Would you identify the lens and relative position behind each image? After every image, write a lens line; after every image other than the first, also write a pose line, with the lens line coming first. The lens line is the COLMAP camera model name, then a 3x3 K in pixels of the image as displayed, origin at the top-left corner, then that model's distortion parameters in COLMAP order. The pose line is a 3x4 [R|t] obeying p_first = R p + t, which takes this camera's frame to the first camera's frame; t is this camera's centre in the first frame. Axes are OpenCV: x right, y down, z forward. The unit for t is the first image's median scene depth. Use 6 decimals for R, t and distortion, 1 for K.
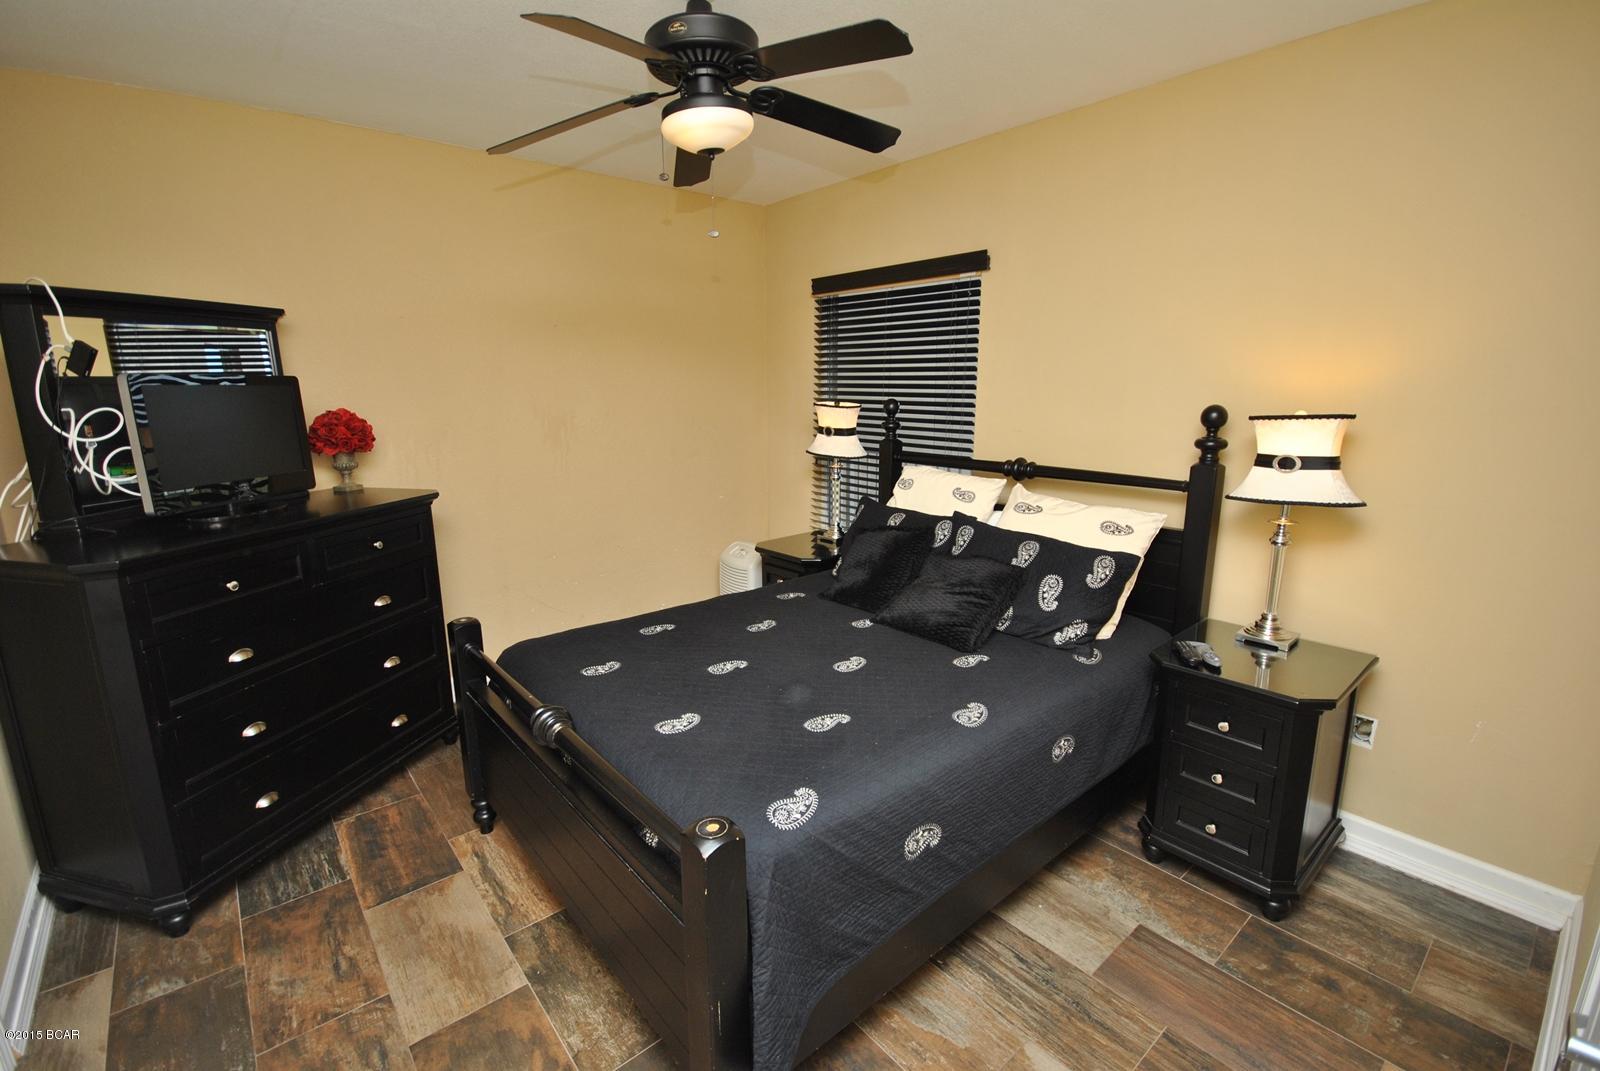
lens RADIAL K [[718.8, 0, 795.0], [0, 718.8, 524.8], [0, 0, 1]] dist [0.001310, 0.000024]
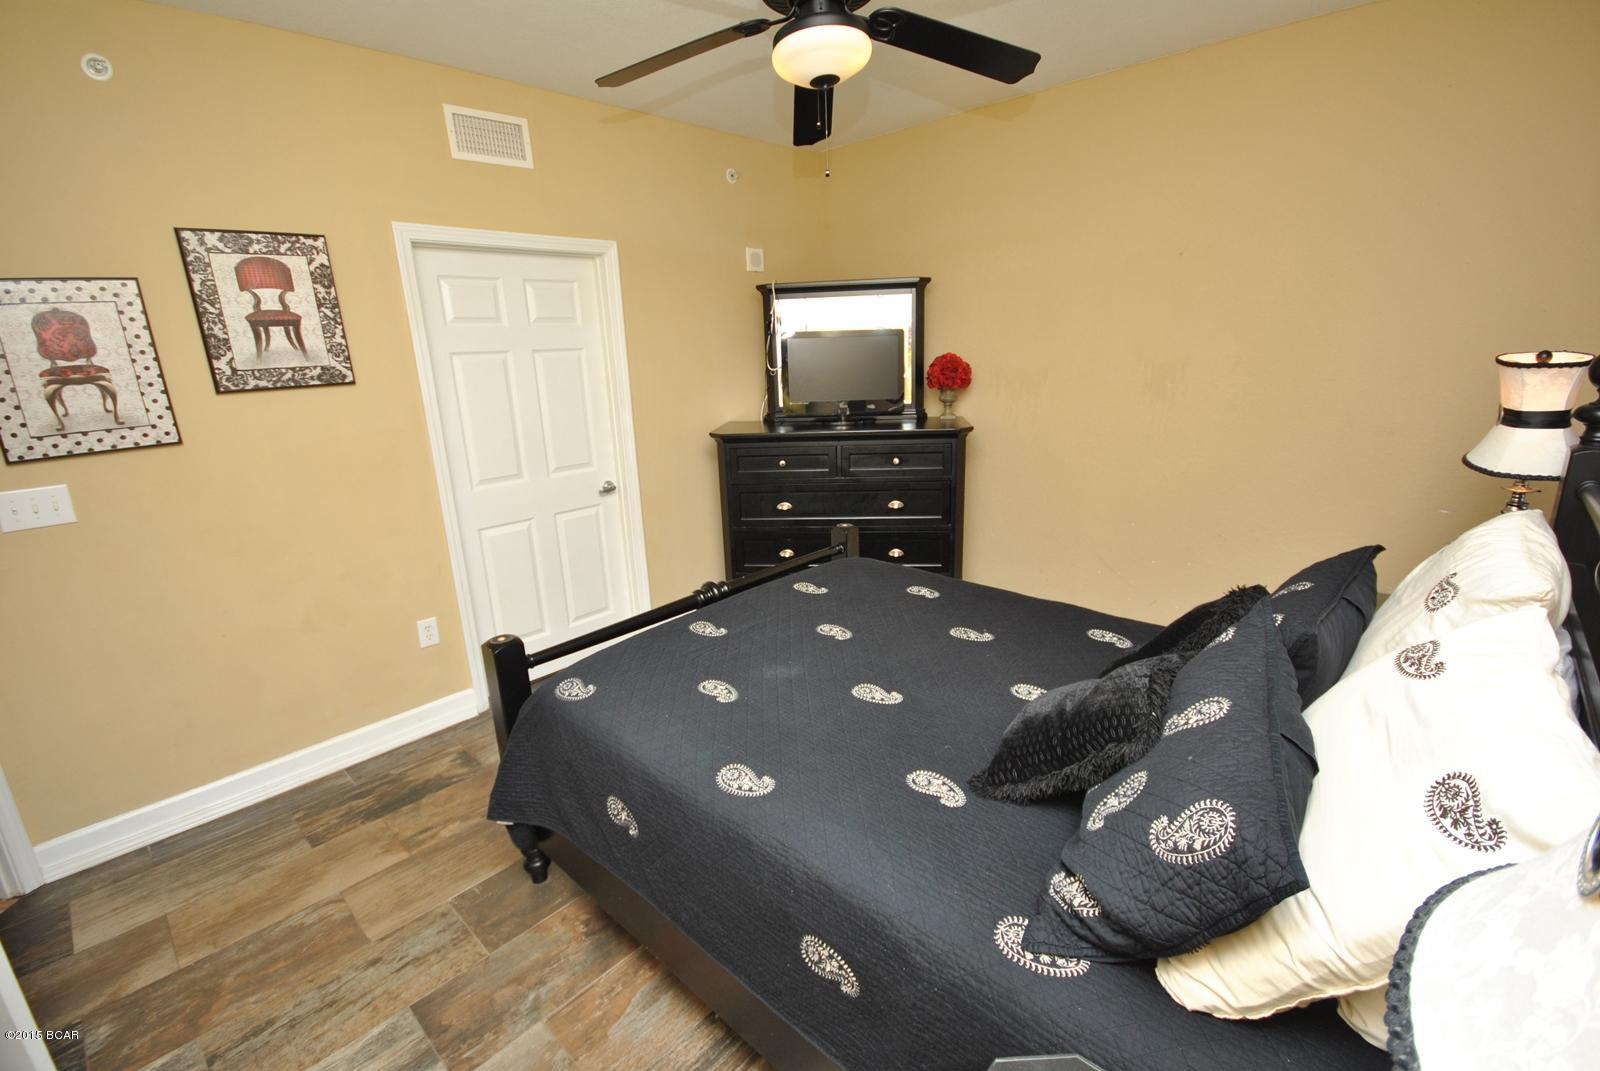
lens RADIAL K [[705.8, 0, 802.4], [0, 705.8, 533.7], [0, 0, 1]] dist [0.012543, -0.013336]
pose [[0.121402, 0.263341, -0.957033, 0.900707], [-0.166678, 0.955883, 0.241881, -0.175391], [0.978509, 0.130151, 0.159939, 0.910848]]
